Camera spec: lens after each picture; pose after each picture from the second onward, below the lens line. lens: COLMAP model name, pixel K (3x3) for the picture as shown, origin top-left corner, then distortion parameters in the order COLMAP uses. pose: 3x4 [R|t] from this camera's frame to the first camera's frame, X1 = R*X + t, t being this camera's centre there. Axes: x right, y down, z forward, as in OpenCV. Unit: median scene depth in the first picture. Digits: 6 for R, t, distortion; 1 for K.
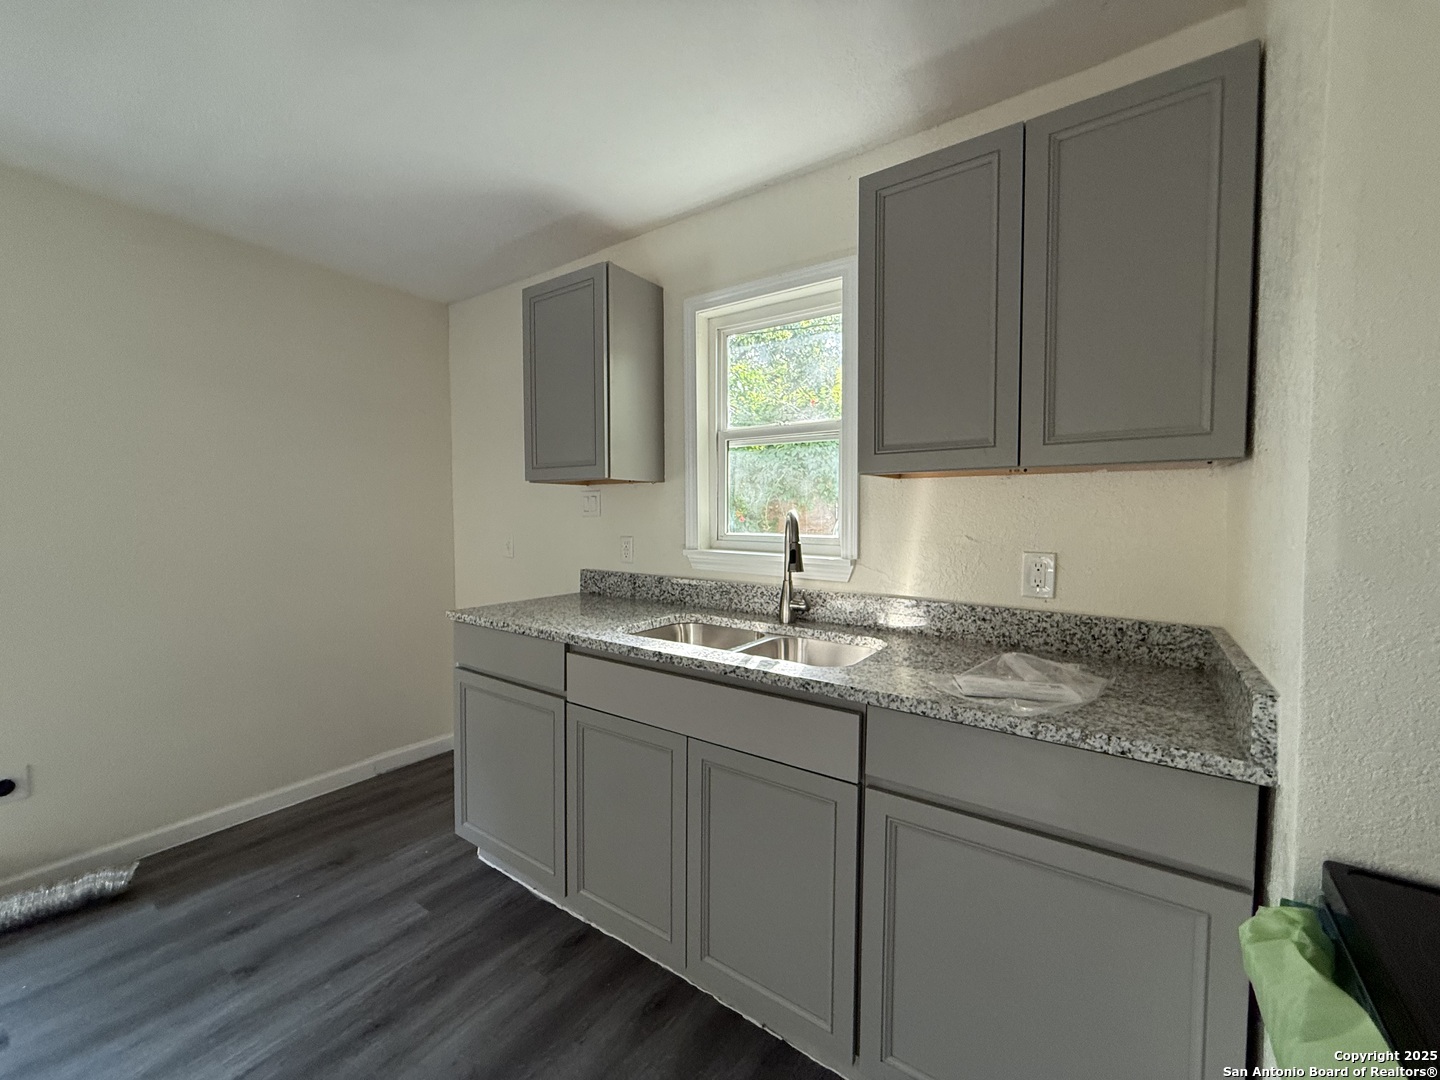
lens RADIAL K [[573.0, 0, 713.2], [0, 573.0, 539.0], [0, 0, 1]] dist [-0.001127, 0.000442]
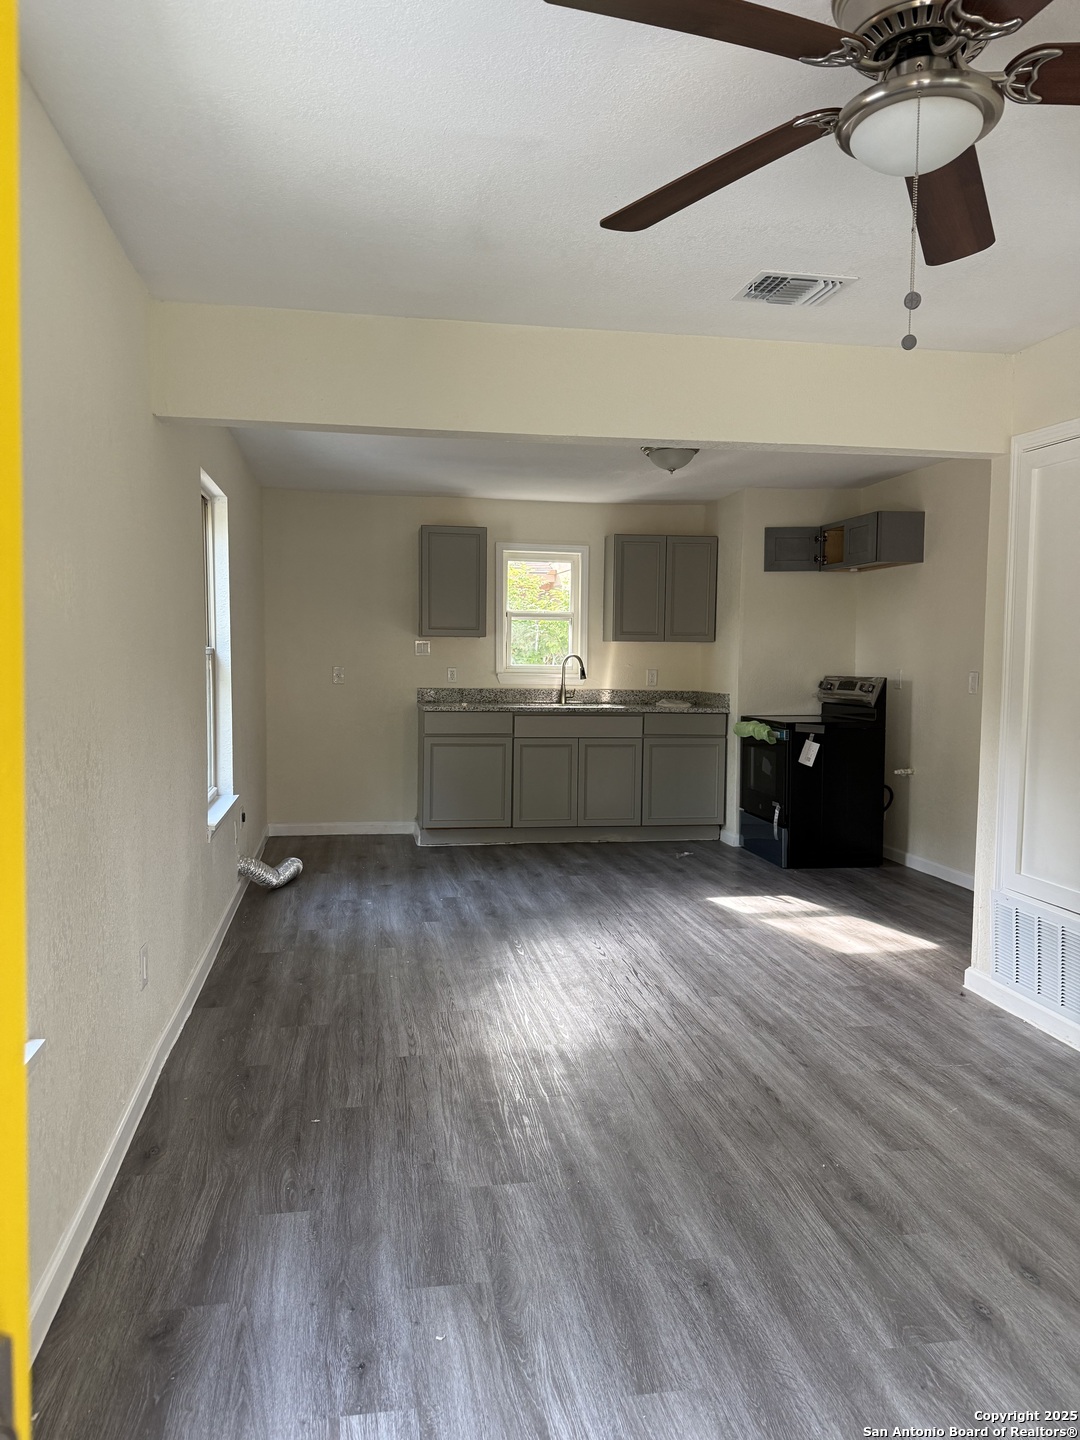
lens RADIAL K [[1009.5, 0, 540.0], [0, 1009.5, 720.0], [0, 0, 1]] dist [0.090494, -0.132618]
pose [[0.701682, -0.041629, 0.711273, -3.017552], [0.023426, 0.999100, 0.035365, 0.072782], [-0.712105, -0.008152, 0.702026, -1.880830]]
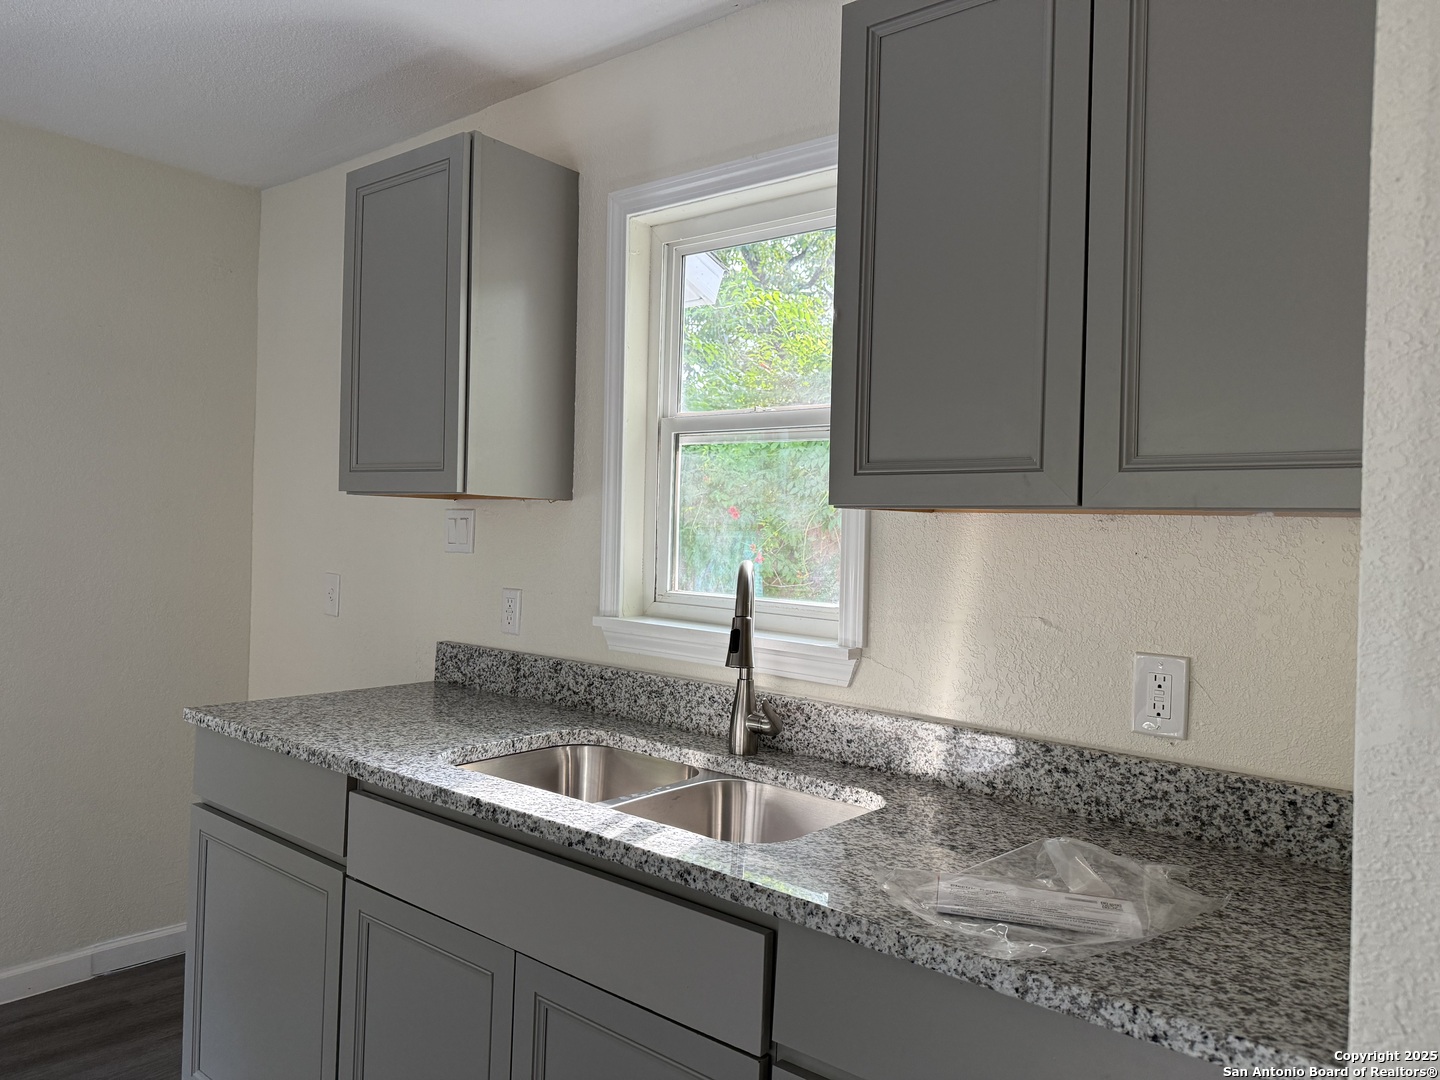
lens RADIAL K [[1009.5, 0, 709.0], [0, 1009.5, 530.2], [0, 0, 1]] dist [0.090494, -0.132618]
pose [[0.996356, 0.030112, -0.079797, 0.185712], [-0.033833, 0.998382, -0.045699, -0.033483], [0.078292, 0.048232, 0.995763, -0.029799]]
